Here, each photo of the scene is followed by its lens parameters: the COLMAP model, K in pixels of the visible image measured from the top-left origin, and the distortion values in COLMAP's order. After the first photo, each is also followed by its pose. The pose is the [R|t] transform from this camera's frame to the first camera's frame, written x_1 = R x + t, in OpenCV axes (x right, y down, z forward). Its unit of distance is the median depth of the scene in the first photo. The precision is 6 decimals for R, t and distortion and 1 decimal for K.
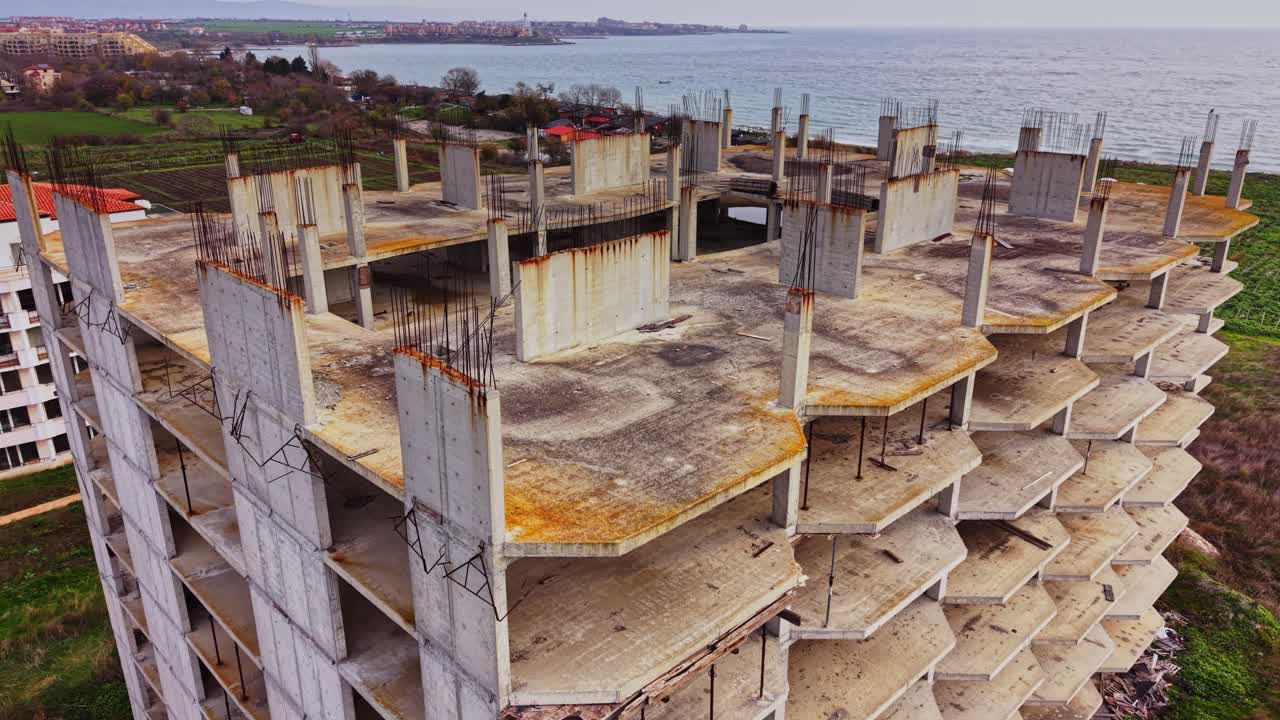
lens RADIAL K [[943.7, 0, 635.9], [0, 943.7, 359.6], [0, 0, 1]] dist [0.010375, 0.003371]
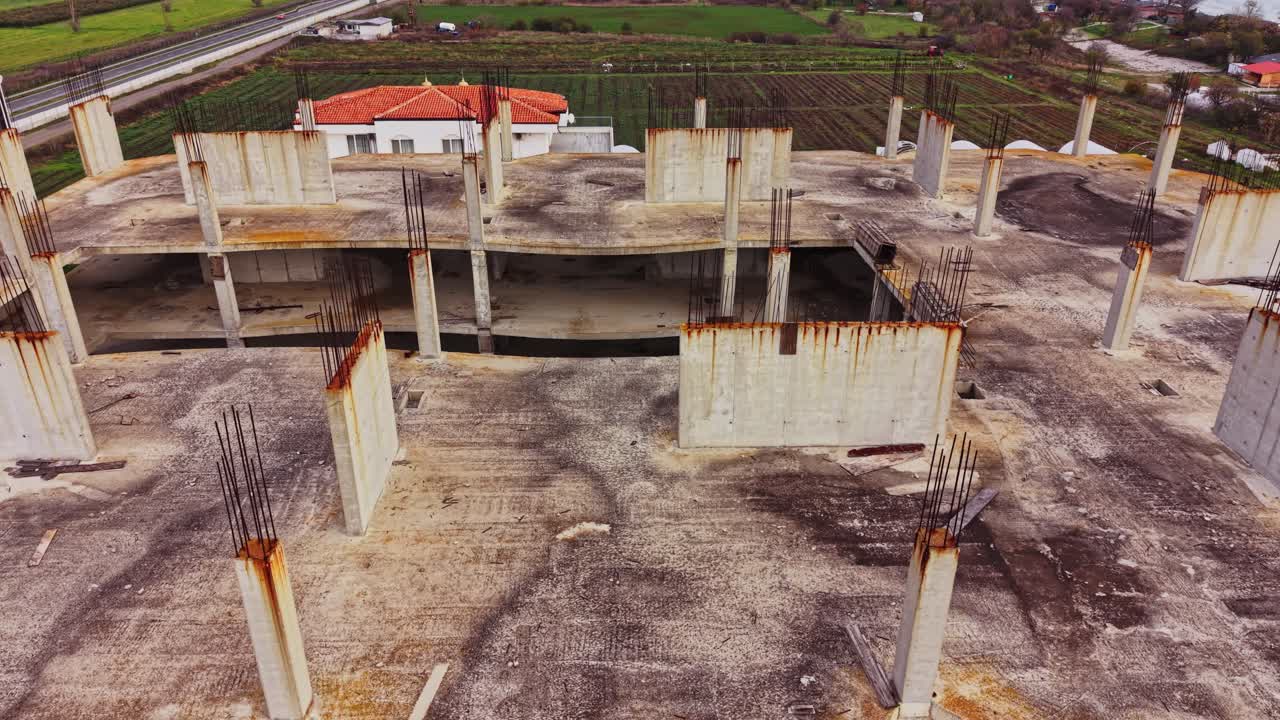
lens RADIAL K [[943.7, 0, 639.8], [0, 943.7, 366.7], [0, 0, 1]] dist [0.010375, 0.003371]
pose [[0.733233, 0.292558, -0.613823, 0.529828], [-0.228004, 0.956232, 0.183396, -0.236588], [0.640612, 0.005482, 0.767846, 0.556342]]
